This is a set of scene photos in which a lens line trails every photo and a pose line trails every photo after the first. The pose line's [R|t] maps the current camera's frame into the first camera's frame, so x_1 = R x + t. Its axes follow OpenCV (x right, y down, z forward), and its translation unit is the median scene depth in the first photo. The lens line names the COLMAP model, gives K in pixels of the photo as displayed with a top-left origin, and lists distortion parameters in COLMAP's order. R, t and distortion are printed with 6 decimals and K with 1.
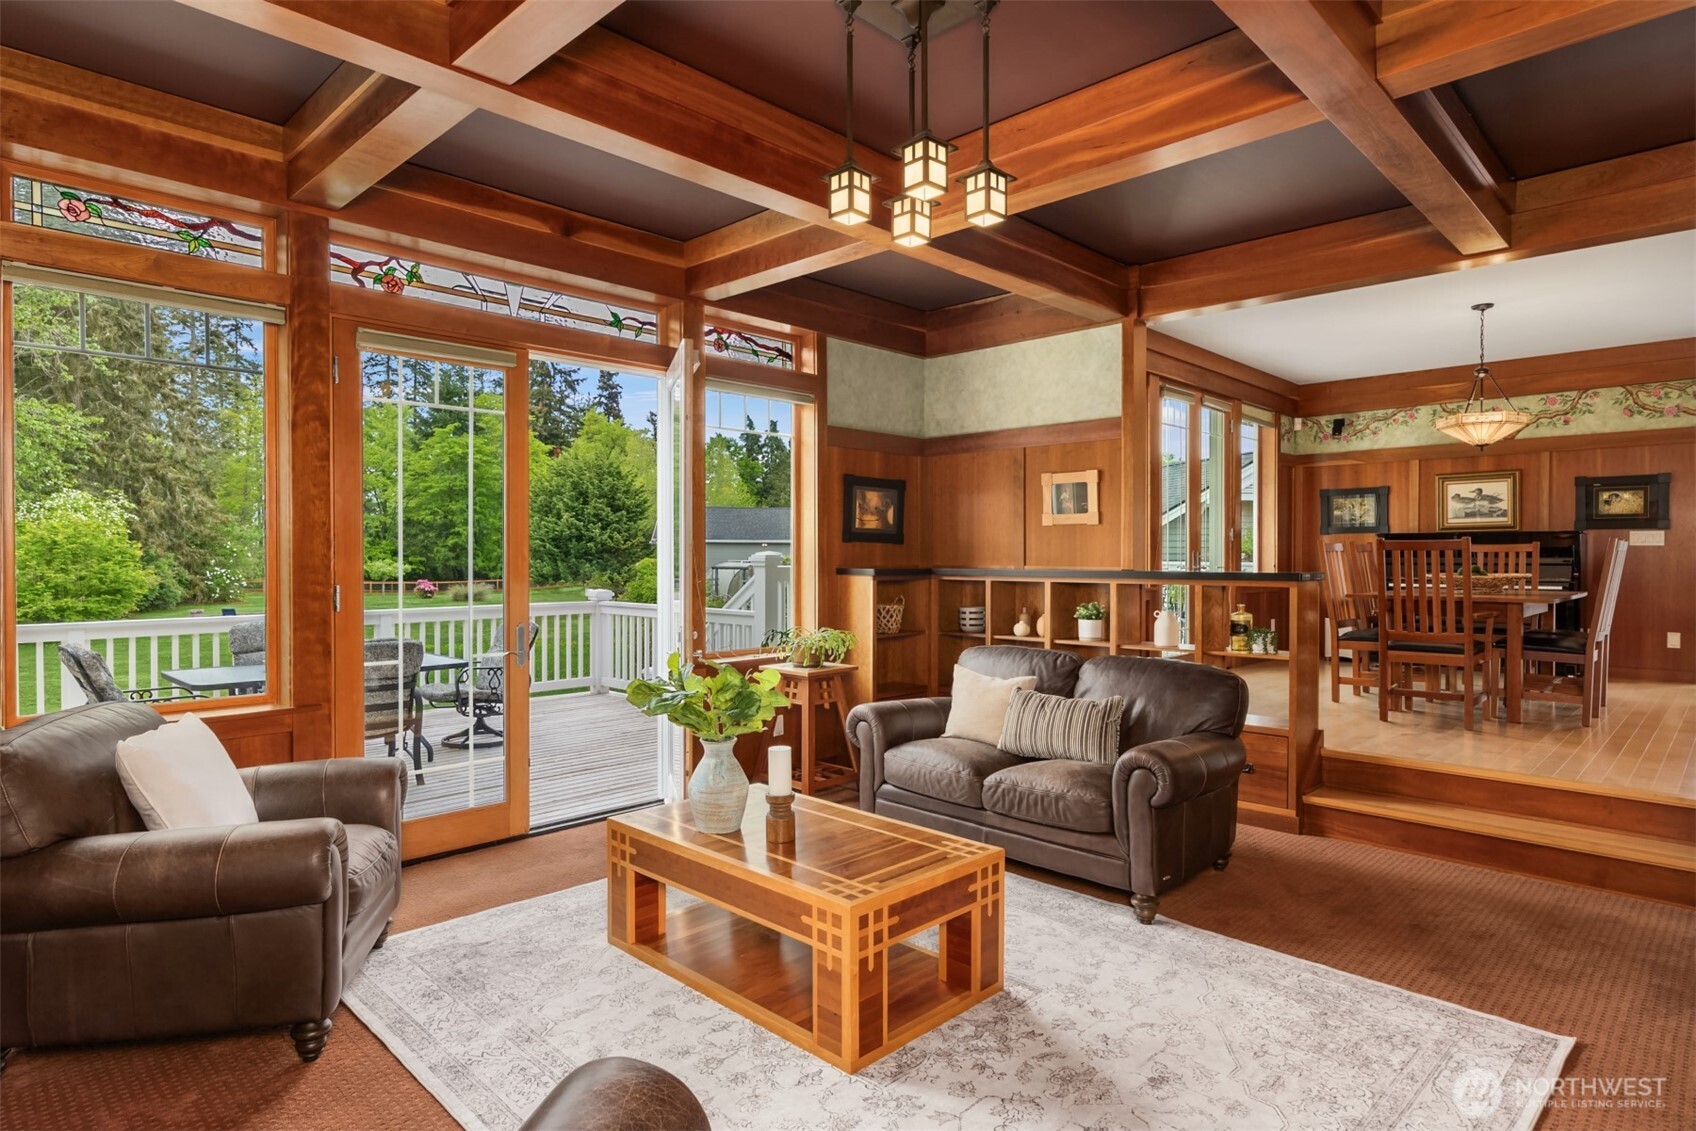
lens RADIAL K [[932.0, 0, 848.0], [0, 932.0, 565.5], [0, 0, 1]] dist [0.003690, 0.000646]
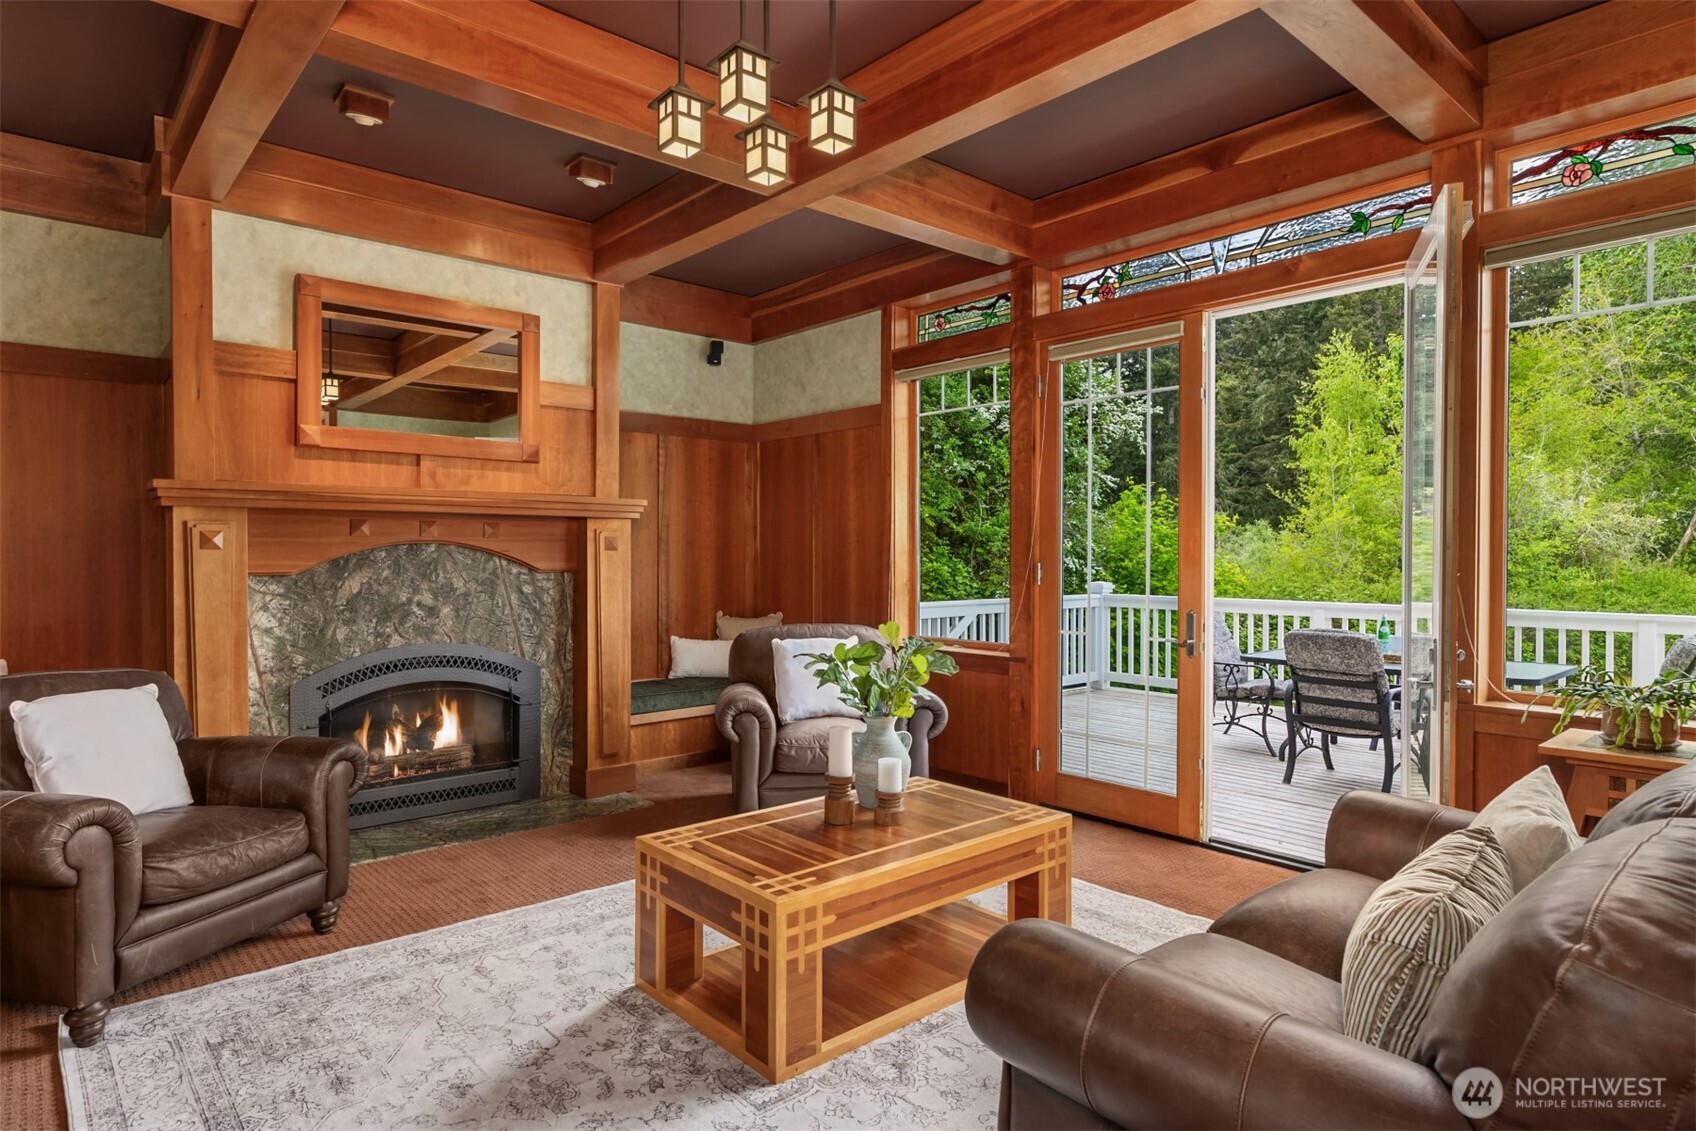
lens RADIAL K [[949.6, 0, 848.0], [0, 949.6, 565.5], [0, 0, 1]] dist [-0.001229, 0.001432]
pose [[-0.074462, 0.012864, -0.997141, 0.904028], [-0.012041, 0.999832, 0.013797, 0.014190], [0.997151, 0.013033, -0.074295, 1.073006]]
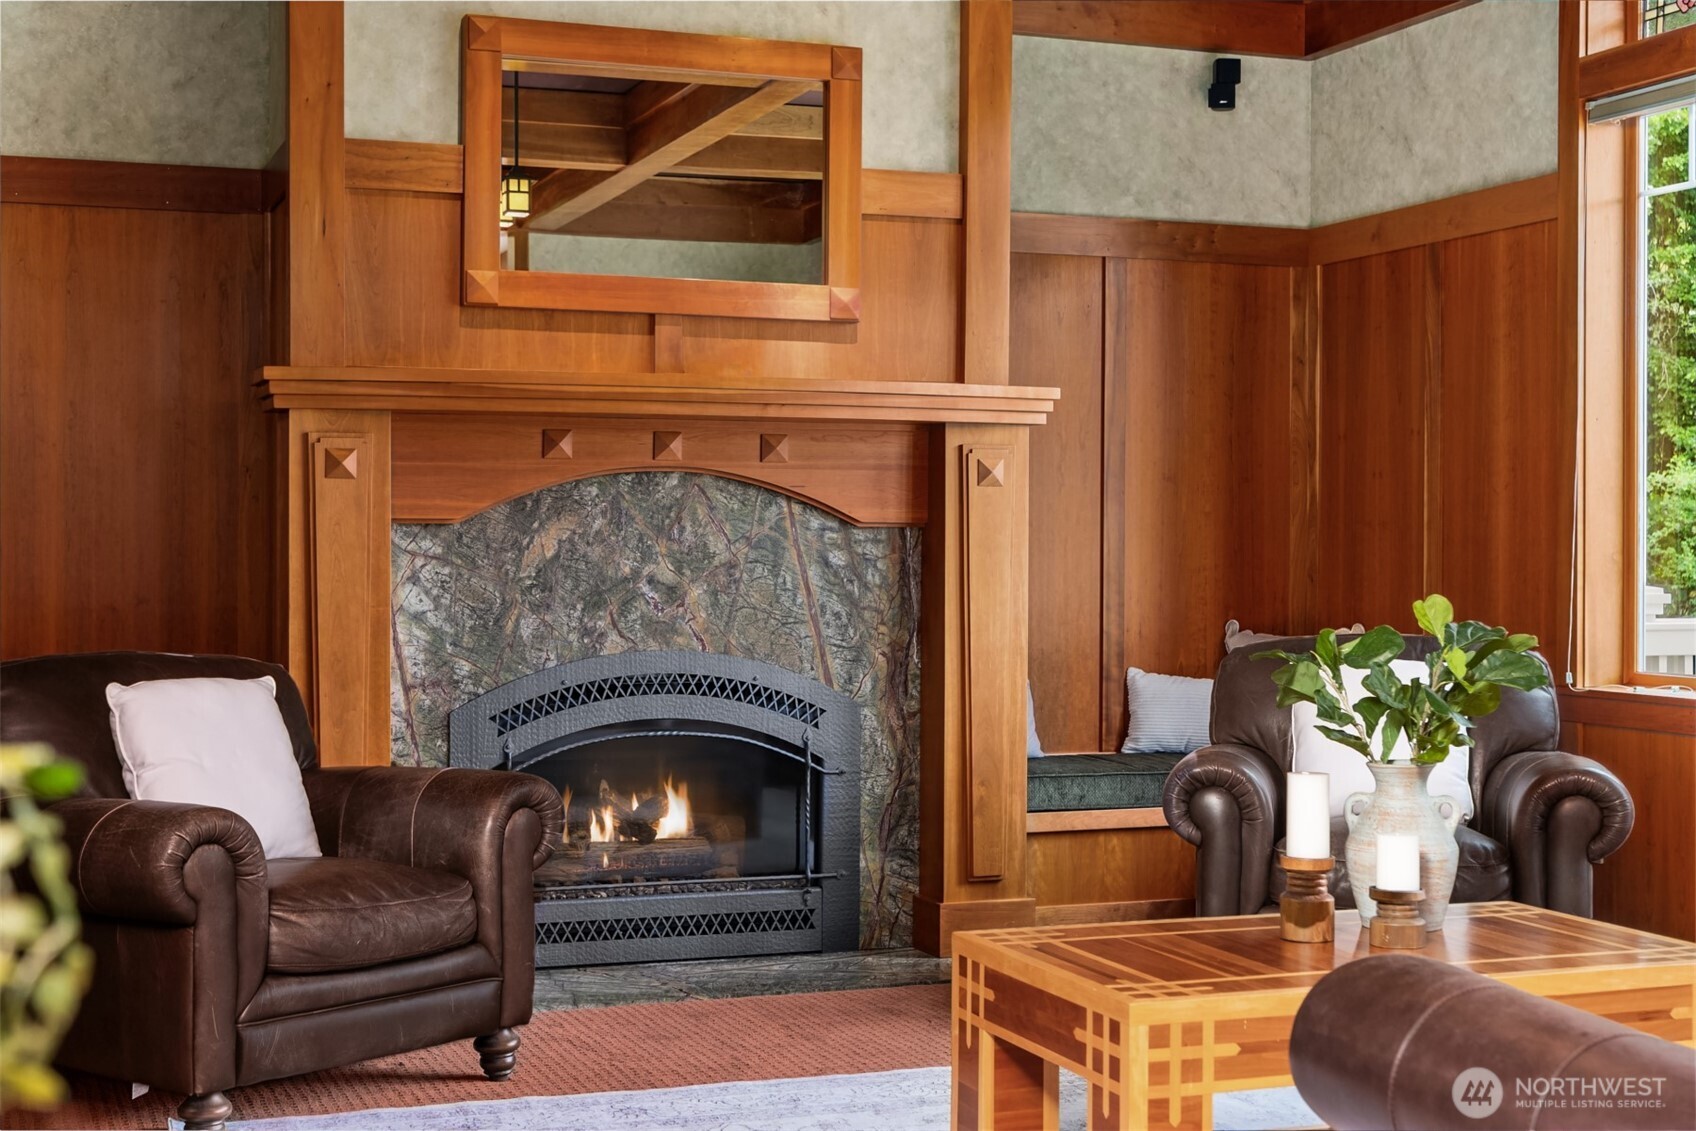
lens RADIAL K [[2394.8, 0, 848.0], [0, 2394.8, 565.5], [0, 0, 1]] dist [-0.002831, -0.024190]
pose [[-0.423296, 0.007258, -0.905962, 1.304419], [-0.012209, 0.999831, 0.013714, 0.059080], [0.905909, 0.016866, -0.423136, 1.339238]]
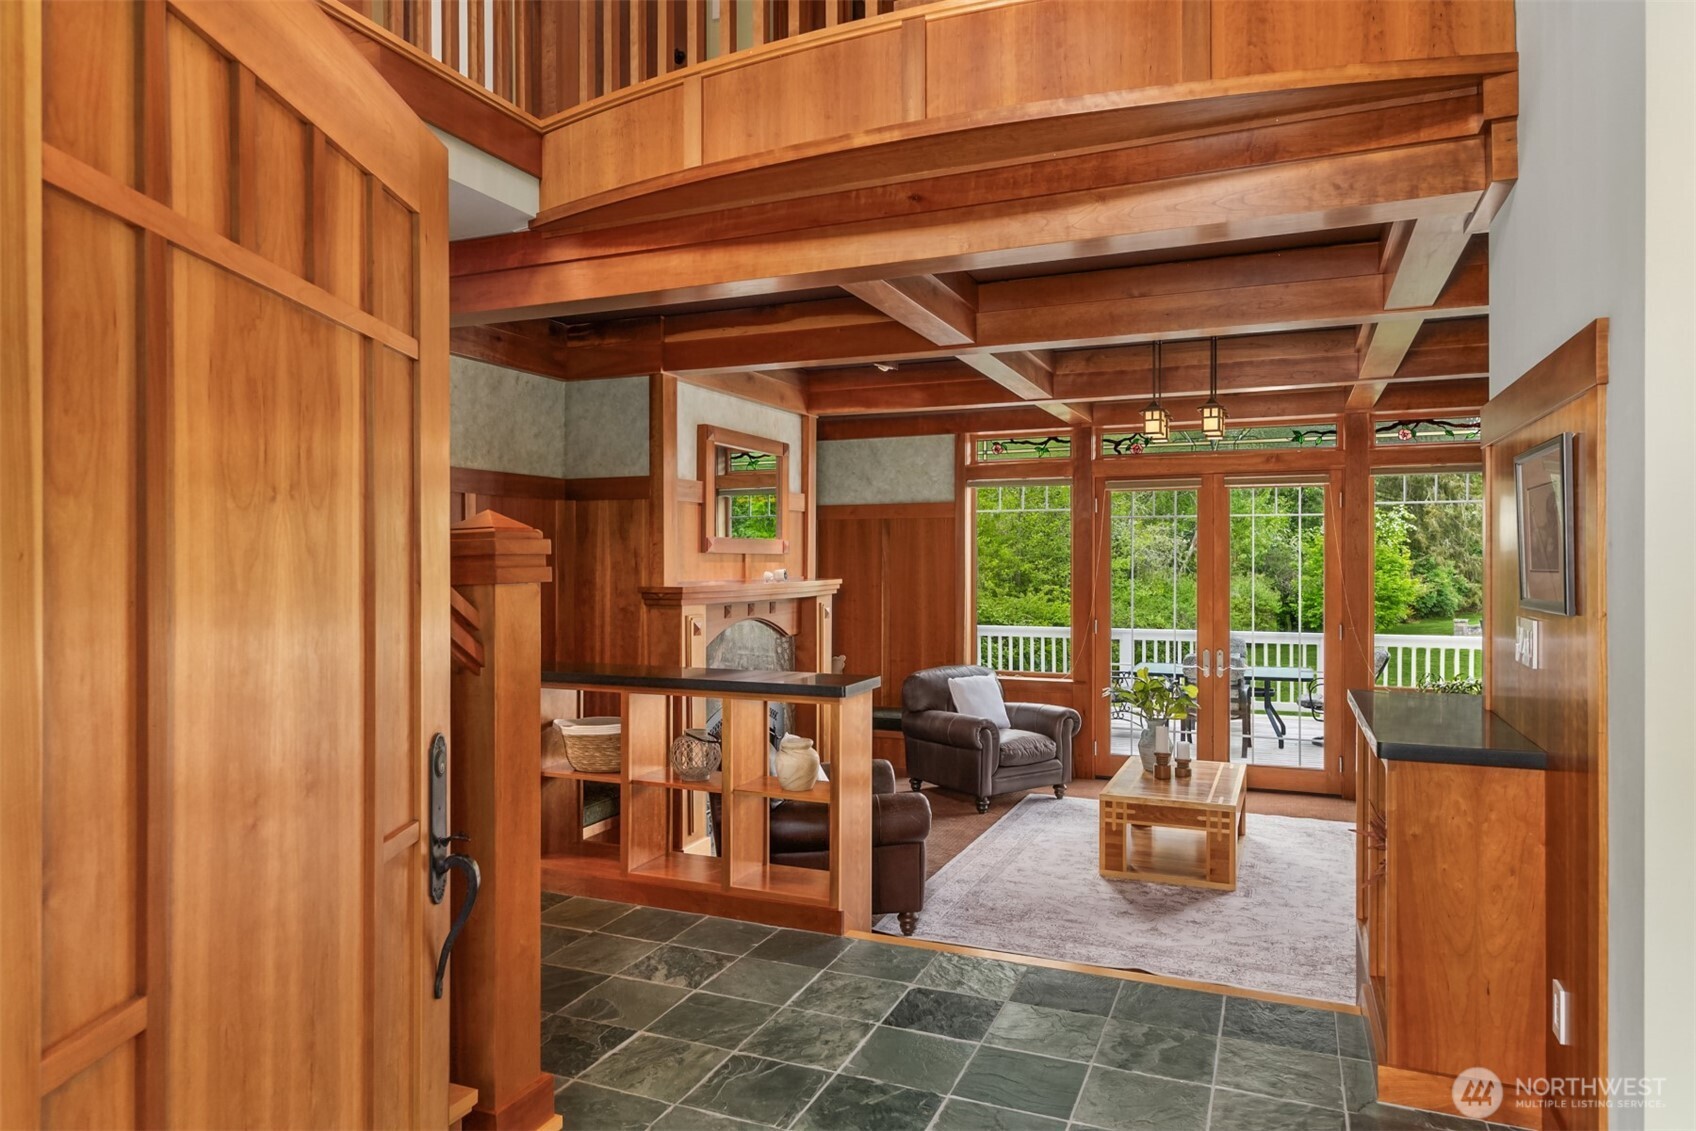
lens RADIAL K [[1053.9, 0, 848.0], [0, 1053.9, 565.5], [0, 0, 1]] dist [-0.016918, -0.000545]
pose [[0.365838, 0.005850, -0.930660, 1.576361], [-0.008498, 0.999960, 0.002945, -0.114102], [0.930640, 0.006831, 0.365873, -0.303115]]
